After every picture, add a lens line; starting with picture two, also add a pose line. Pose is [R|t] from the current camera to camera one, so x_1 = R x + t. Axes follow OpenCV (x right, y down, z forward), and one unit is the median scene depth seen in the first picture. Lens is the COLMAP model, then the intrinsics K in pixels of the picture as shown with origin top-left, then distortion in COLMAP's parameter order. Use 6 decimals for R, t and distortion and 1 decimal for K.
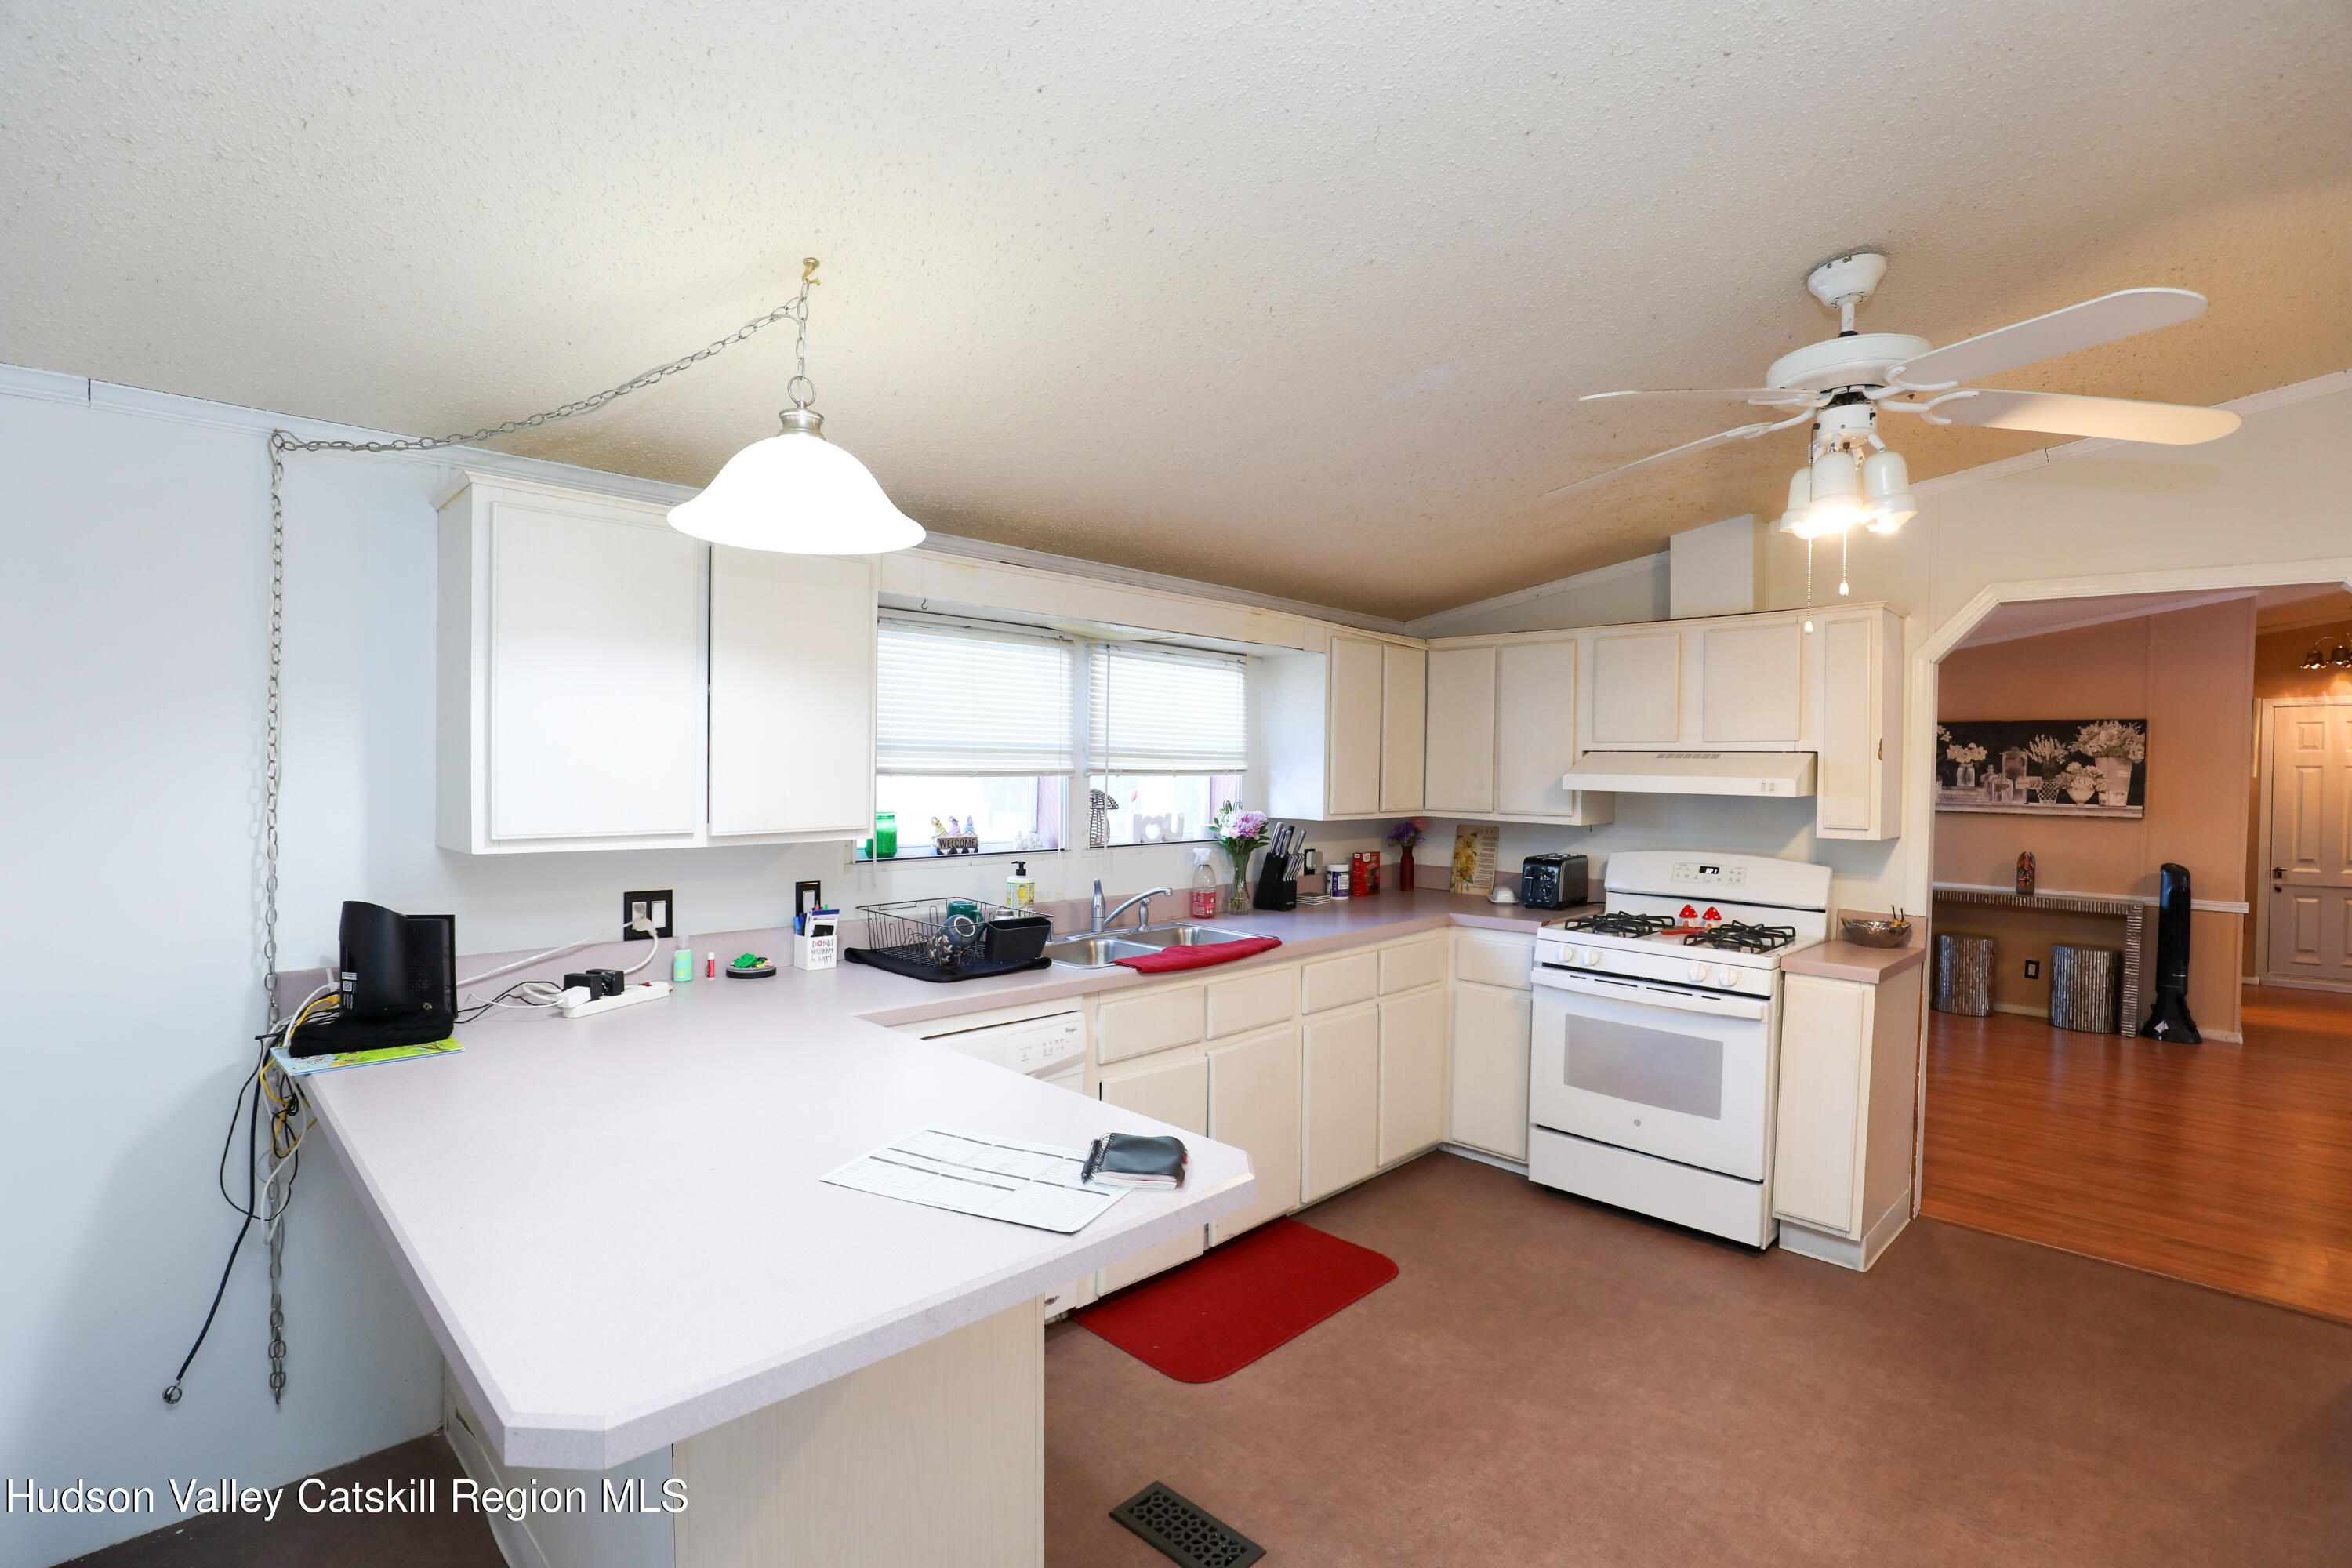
lens RADIAL K [[1075.9, 0, 1162.2], [0, 1075.9, 787.7], [0, 0, 1]] dist [-0.039275, 0.007768]
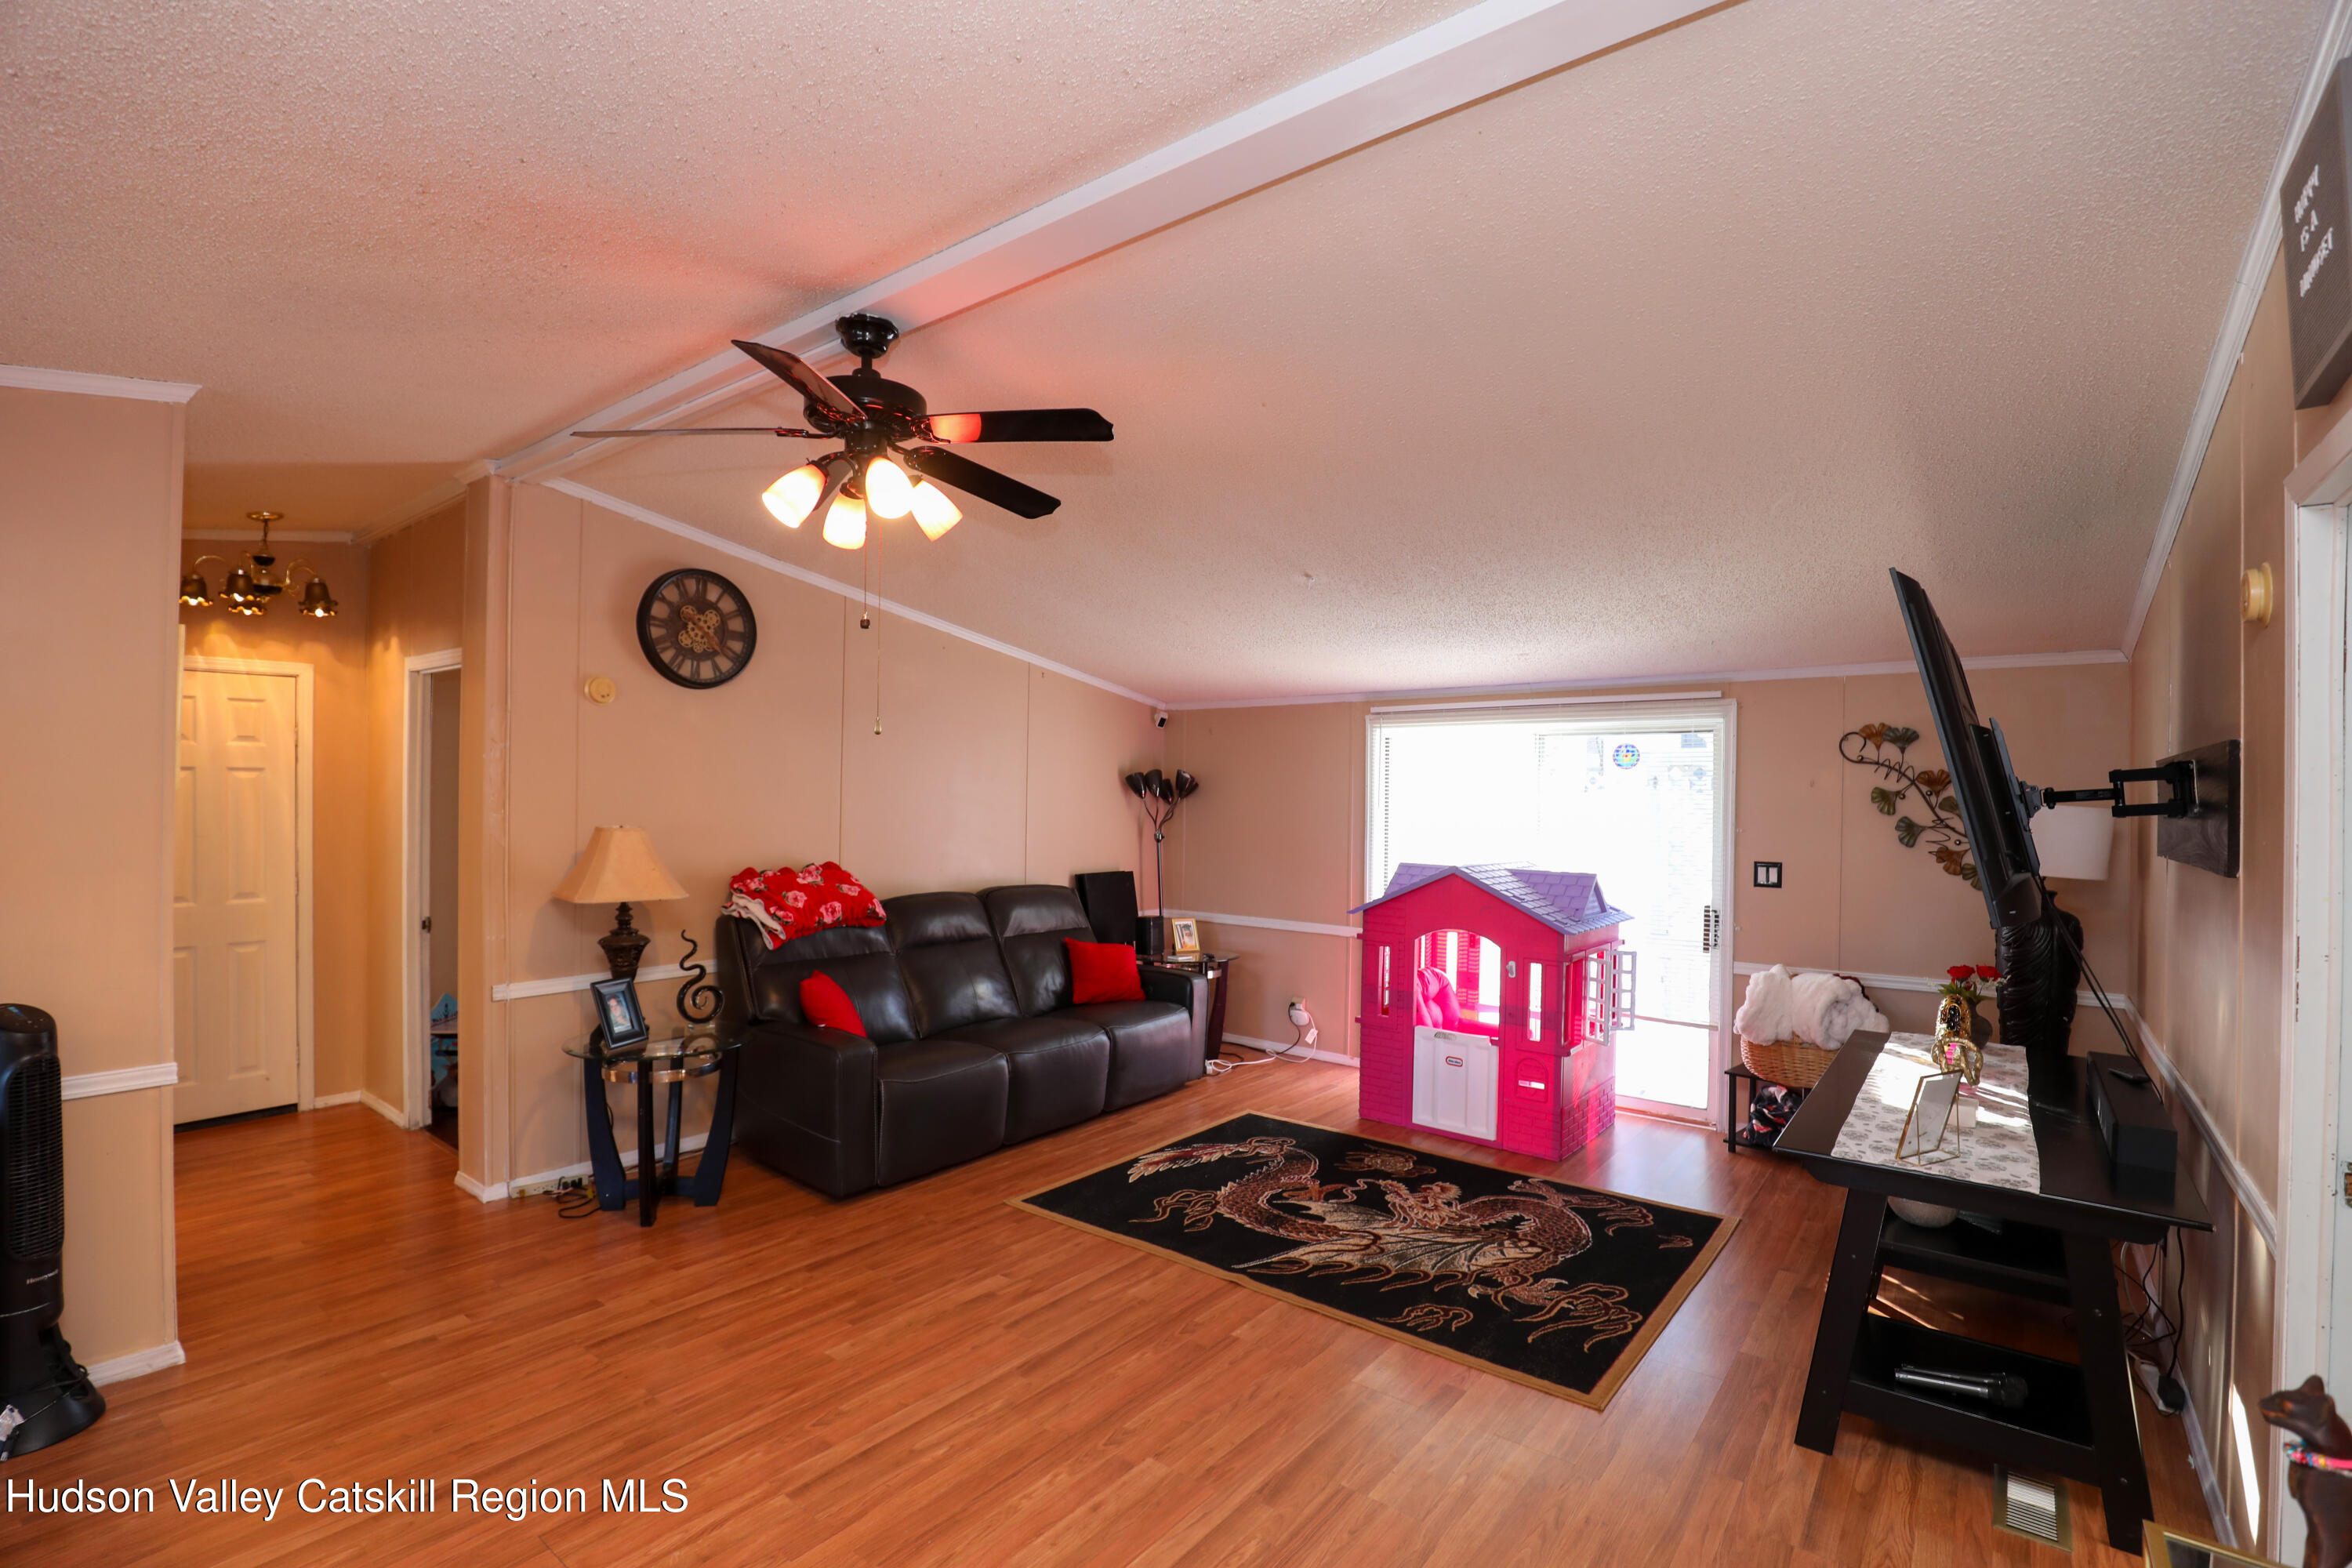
lens RADIAL K [[1075.3, 0, 1169.3], [0, 1075.3, 790.7], [0, 0, 1]] dist [-0.023472, 0.001014]
pose [[-0.115102, -0.014213, 0.993252, 0.487077], [0.008082, 0.999851, 0.015244, -0.013049], [-0.993321, 0.009782, -0.114970, 0.567148]]
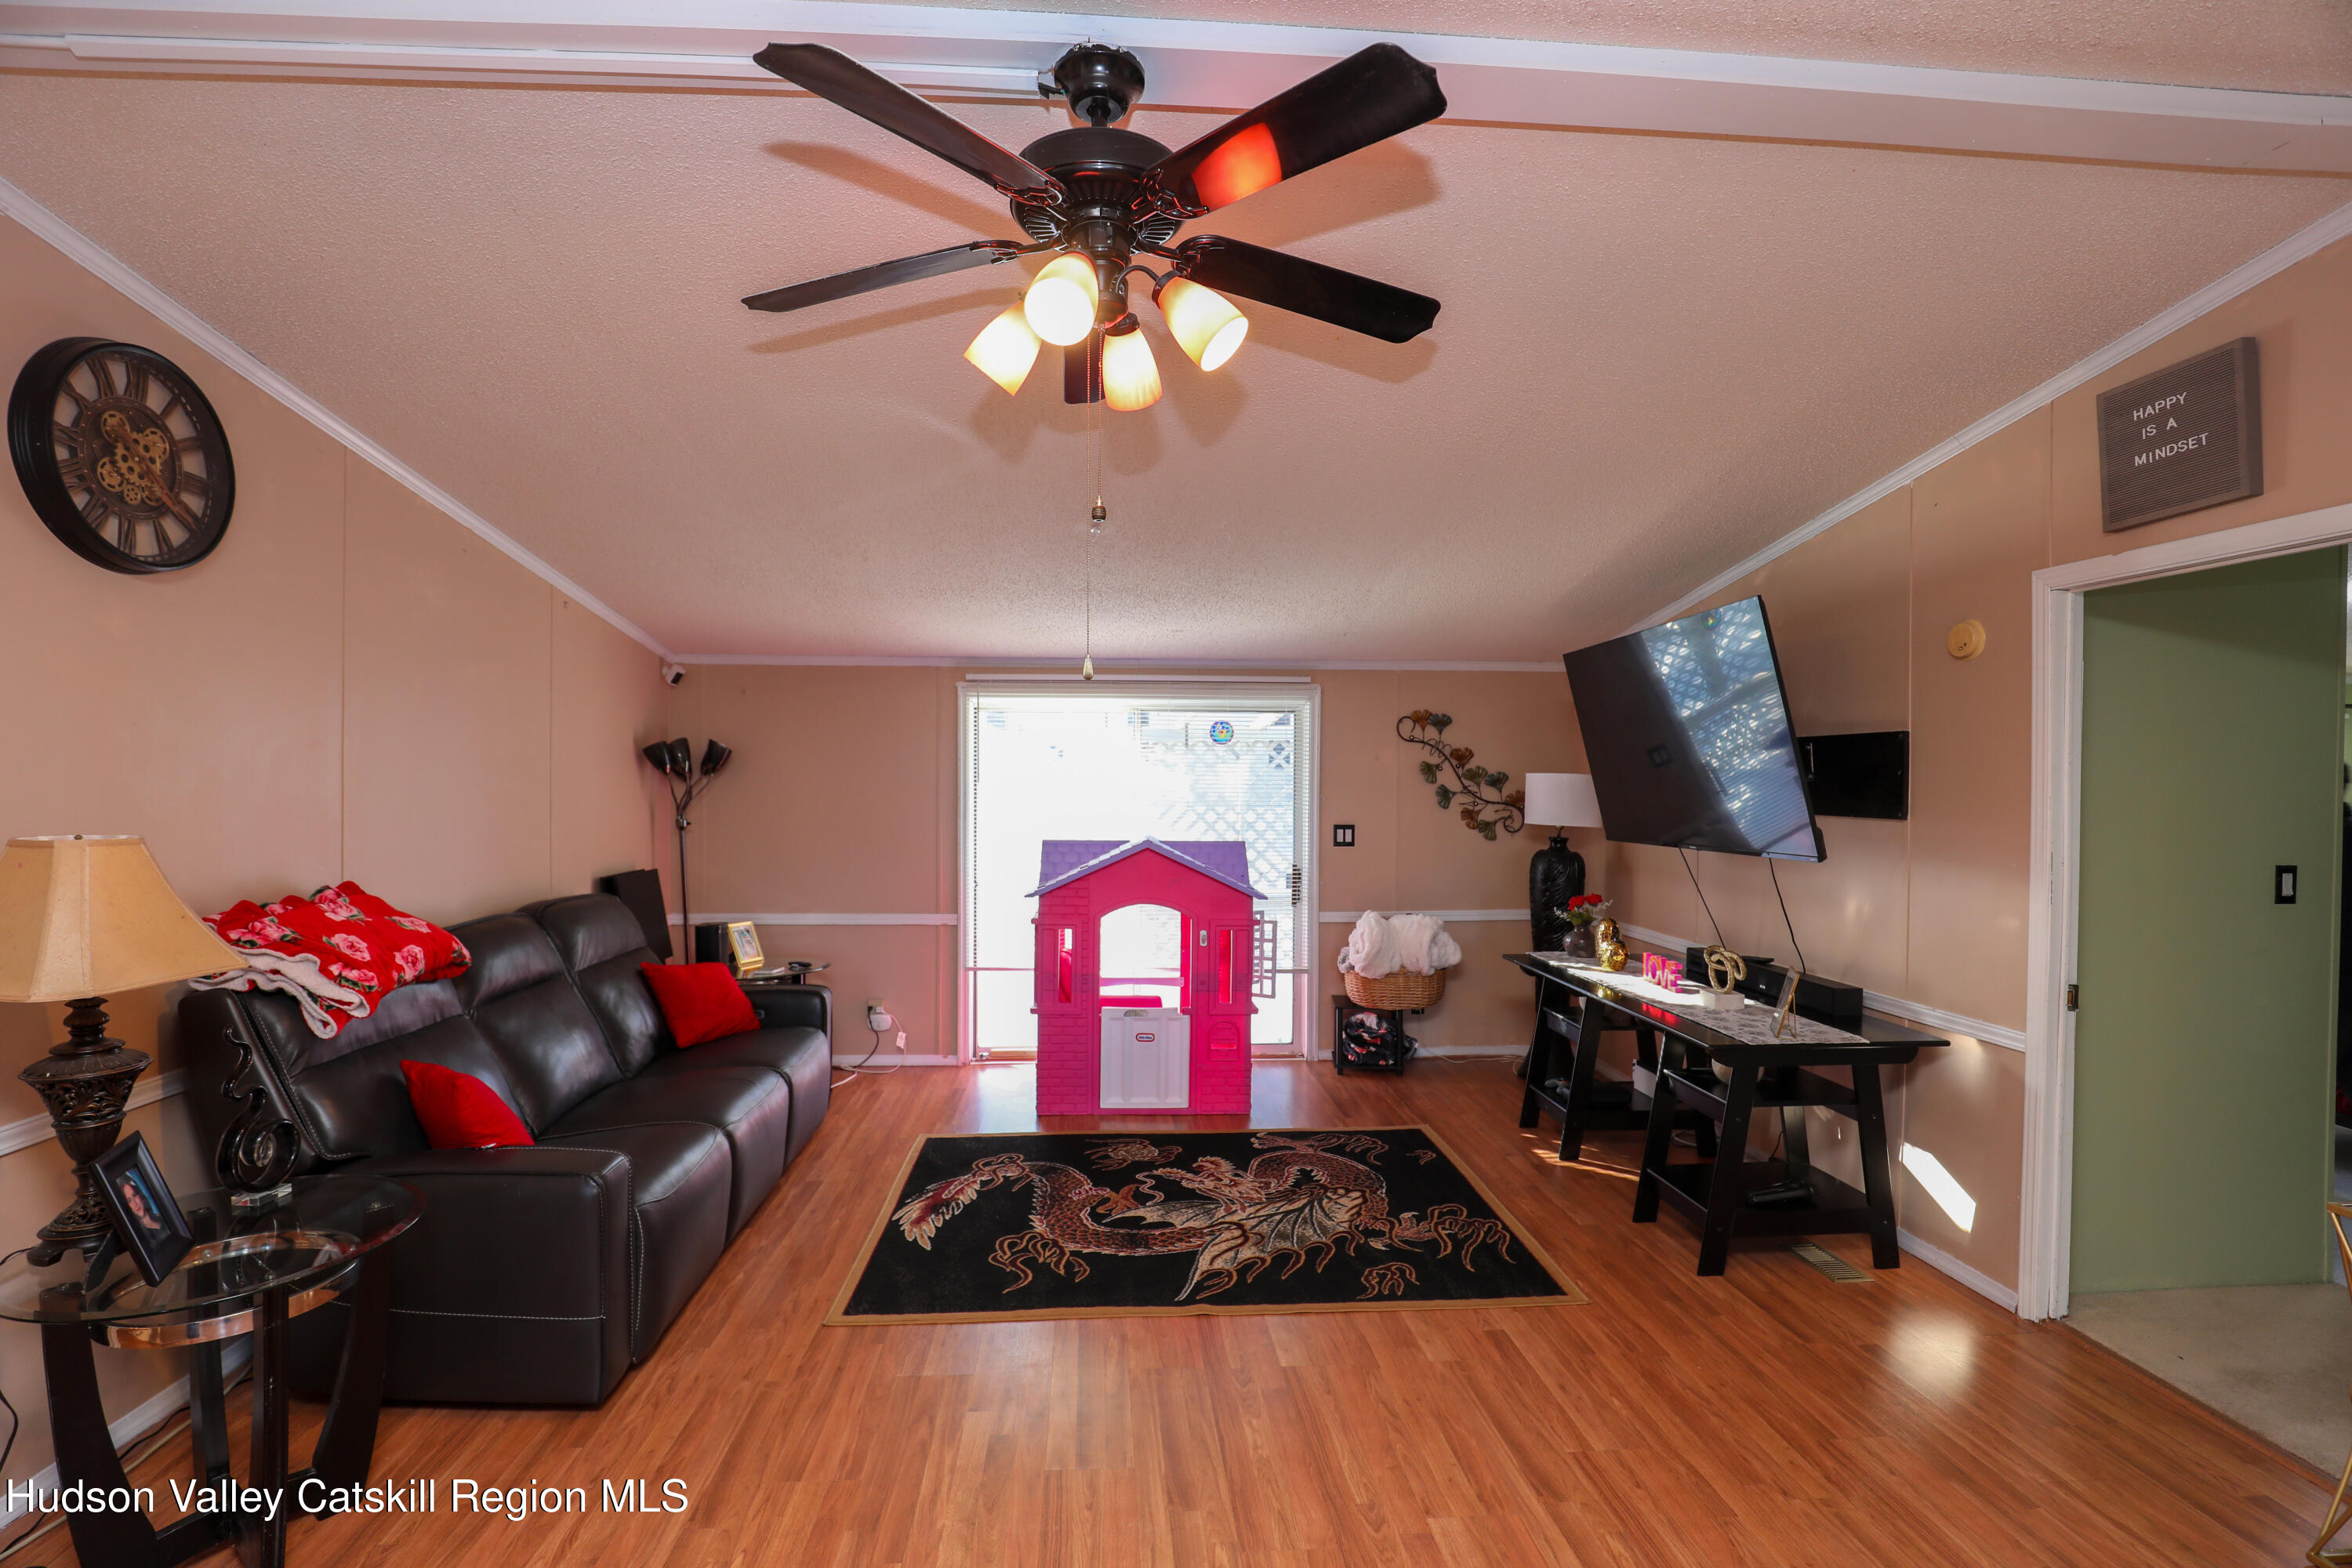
lens RADIAL K [[1075.9, 0, 1162.2], [0, 1075.9, 787.7], [0, 0, 1]] dist [-0.039275, 0.007768]
pose [[-0.748694, -0.027477, 0.662346, 0.716274], [-0.003362, 0.999285, 0.037654, -0.011564], [-0.662907, 0.025965, -0.748251, 0.837129]]
